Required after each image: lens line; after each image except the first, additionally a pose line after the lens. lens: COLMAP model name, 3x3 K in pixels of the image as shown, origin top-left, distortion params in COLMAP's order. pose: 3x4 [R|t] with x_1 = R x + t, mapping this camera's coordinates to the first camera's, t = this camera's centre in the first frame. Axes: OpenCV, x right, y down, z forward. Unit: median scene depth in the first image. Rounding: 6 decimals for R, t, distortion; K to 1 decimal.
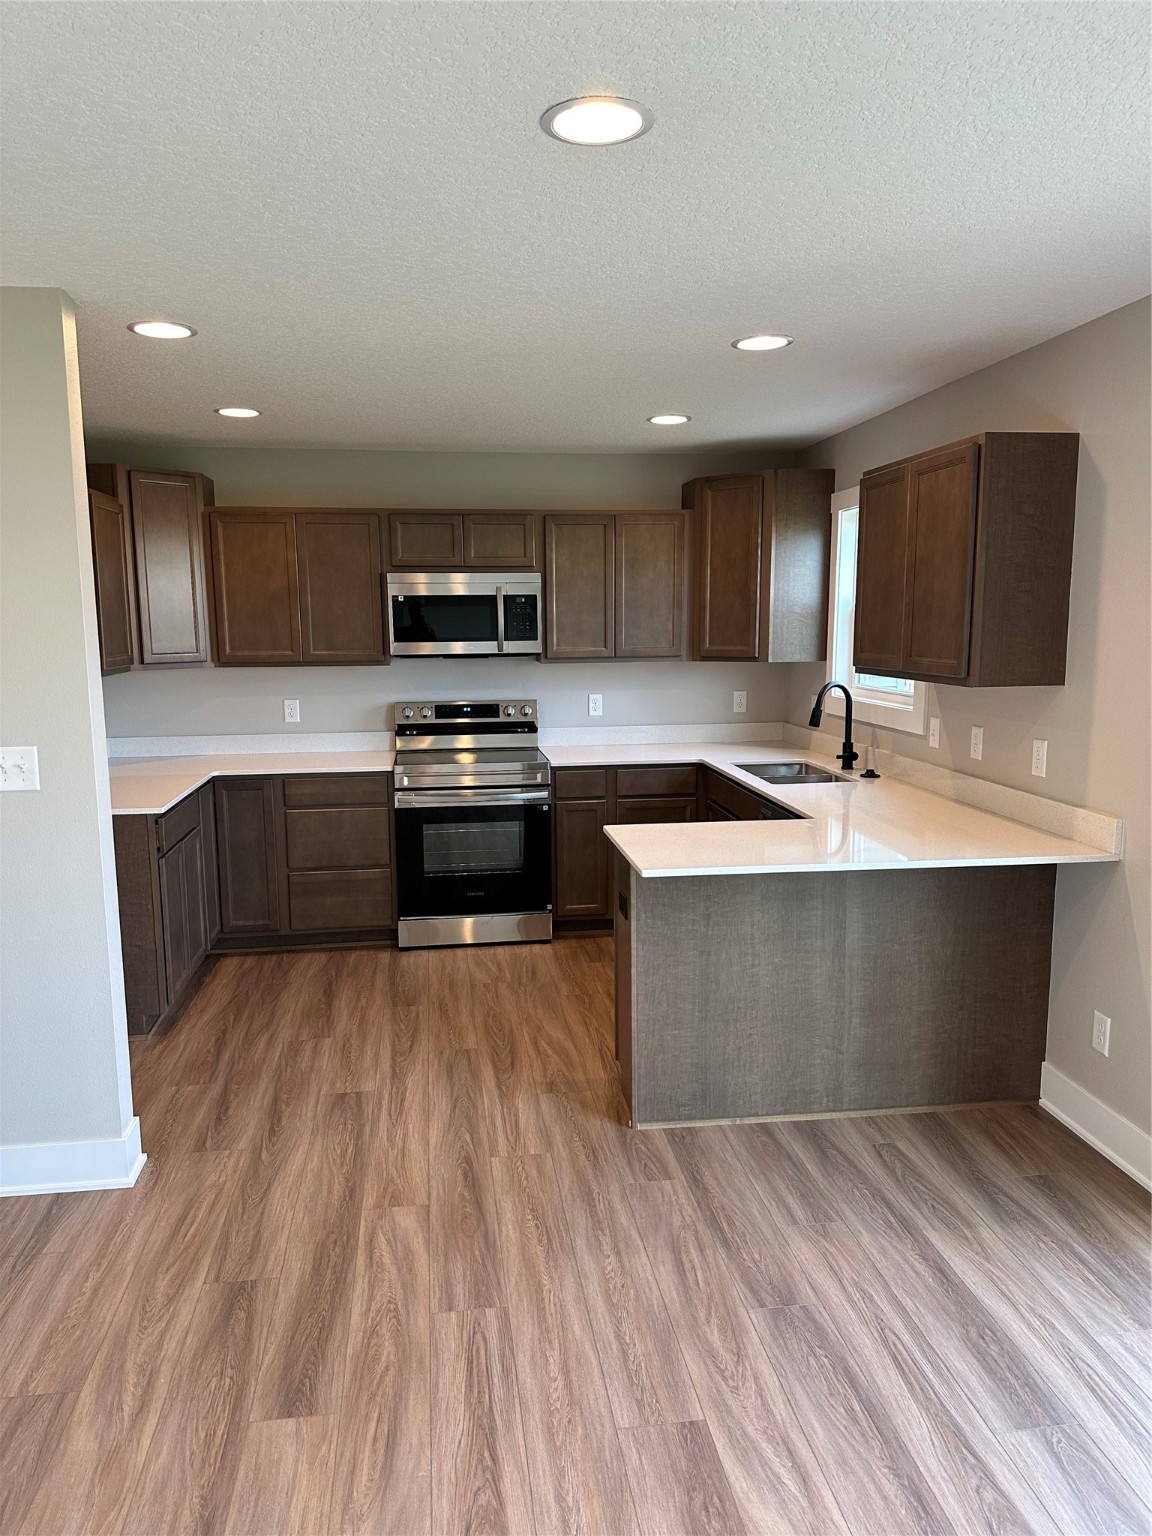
lens RADIAL K [[1077.6, 0, 567.8], [0, 1077.6, 755.2], [0, 0, 1]] dist [0.029323, -0.033357]
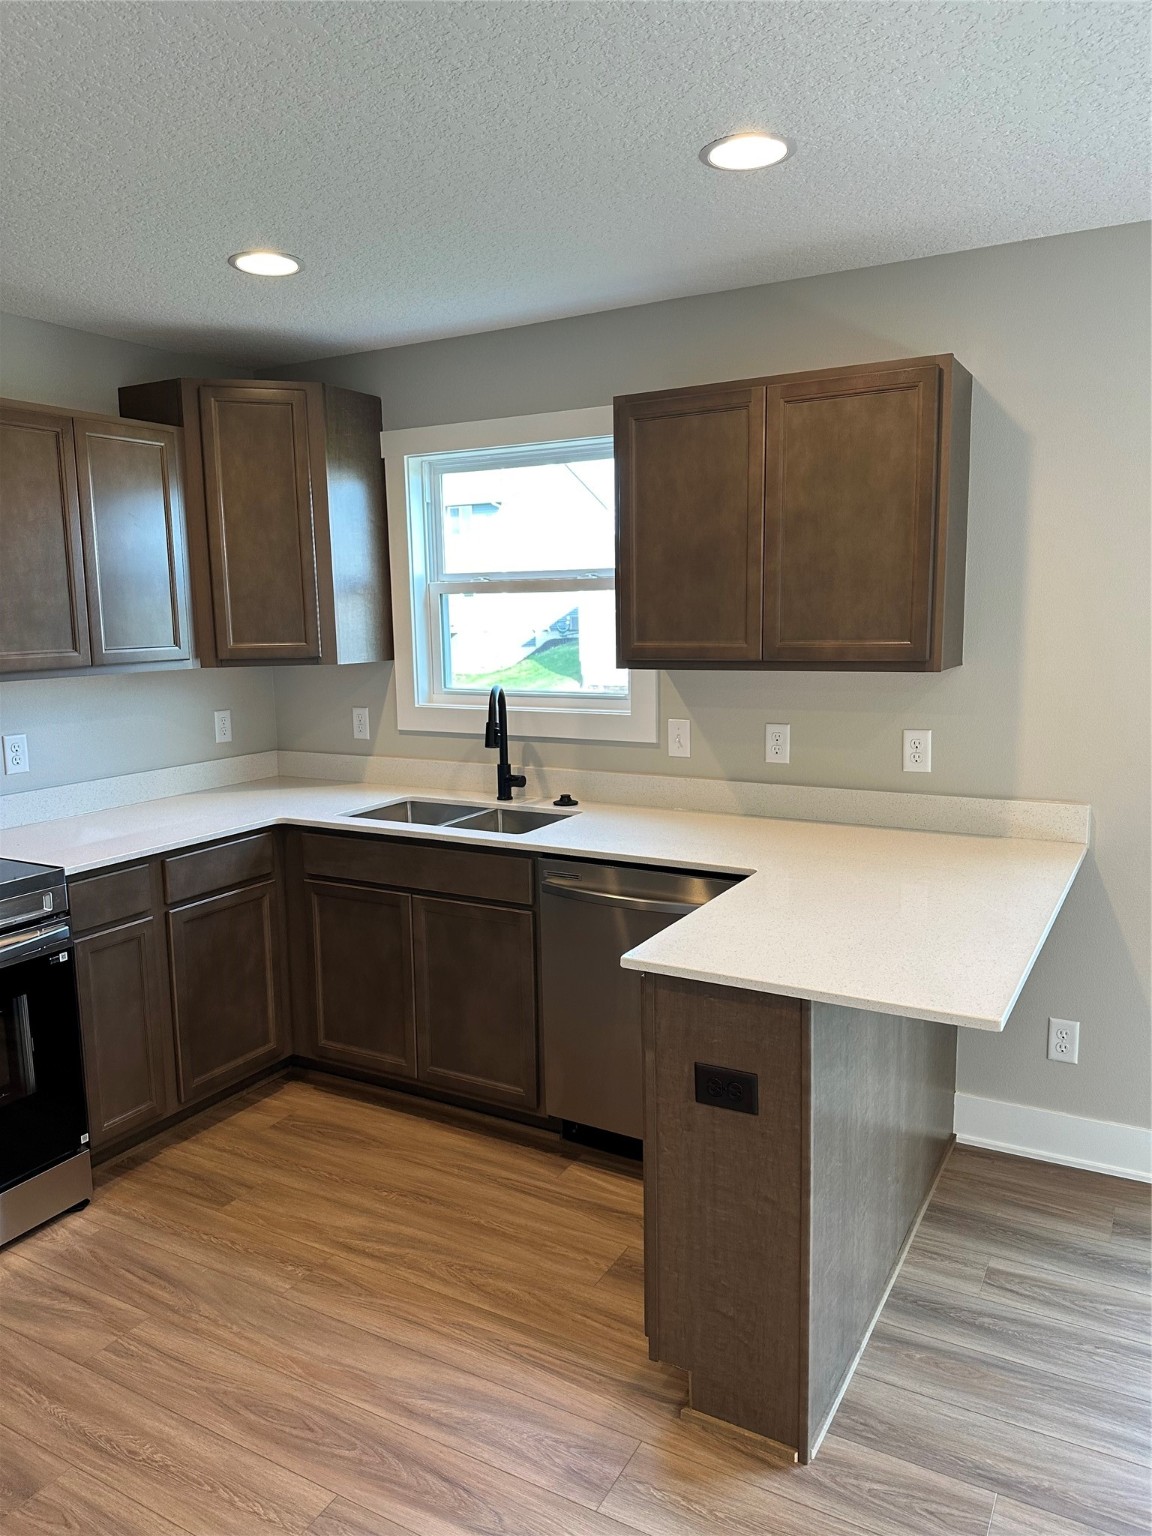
lens RADIAL K [[1077.6, 0, 593.8], [0, 1077.6, 746.0], [0, 0, 1]] dist [0.029323, -0.033357]
pose [[0.590532, -0.102429, 0.800488, -0.353287], [0.114677, 0.992498, 0.042400, -0.057485], [-0.798825, 0.066759, 0.597847, 0.594878]]
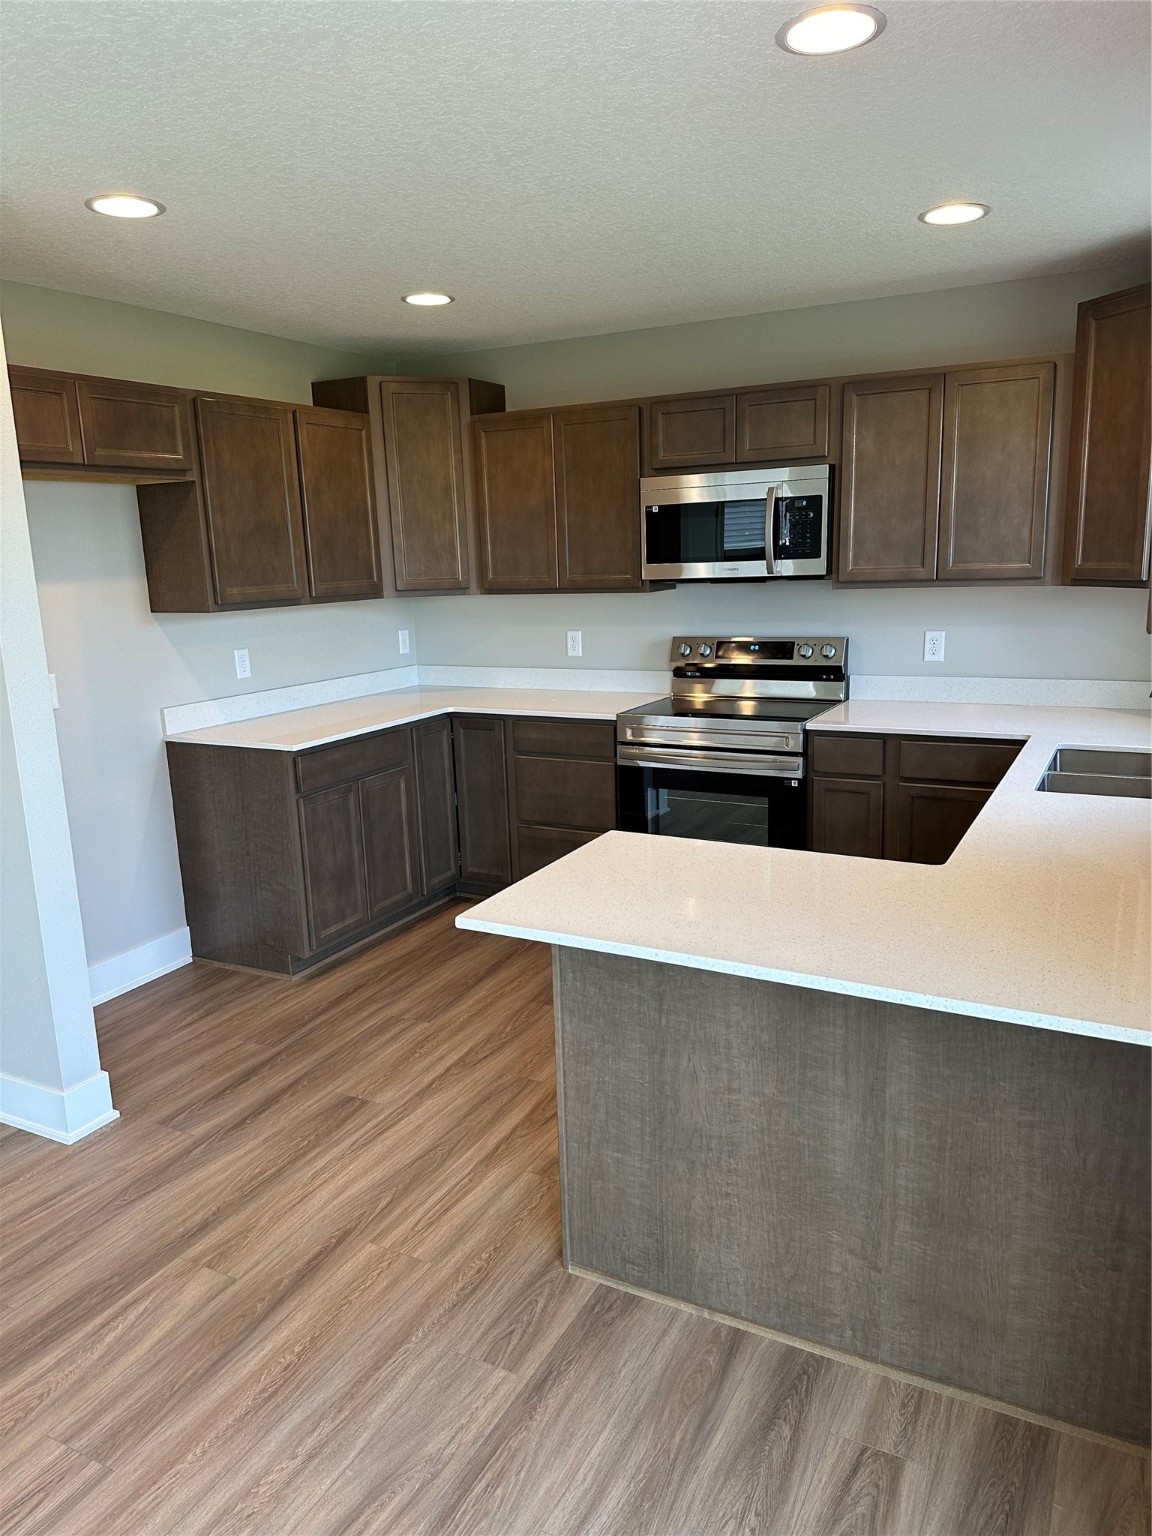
lens RADIAL K [[1077.6, 0, 578.0], [0, 1077.6, 773.7], [0, 0, 1]] dist [0.029323, -0.033357]
pose [[0.817439, 0.101732, -0.566961, 0.358223], [-0.049259, 0.993021, 0.107160, -0.039710], [0.573906, -0.059668, 0.816745, 0.371502]]
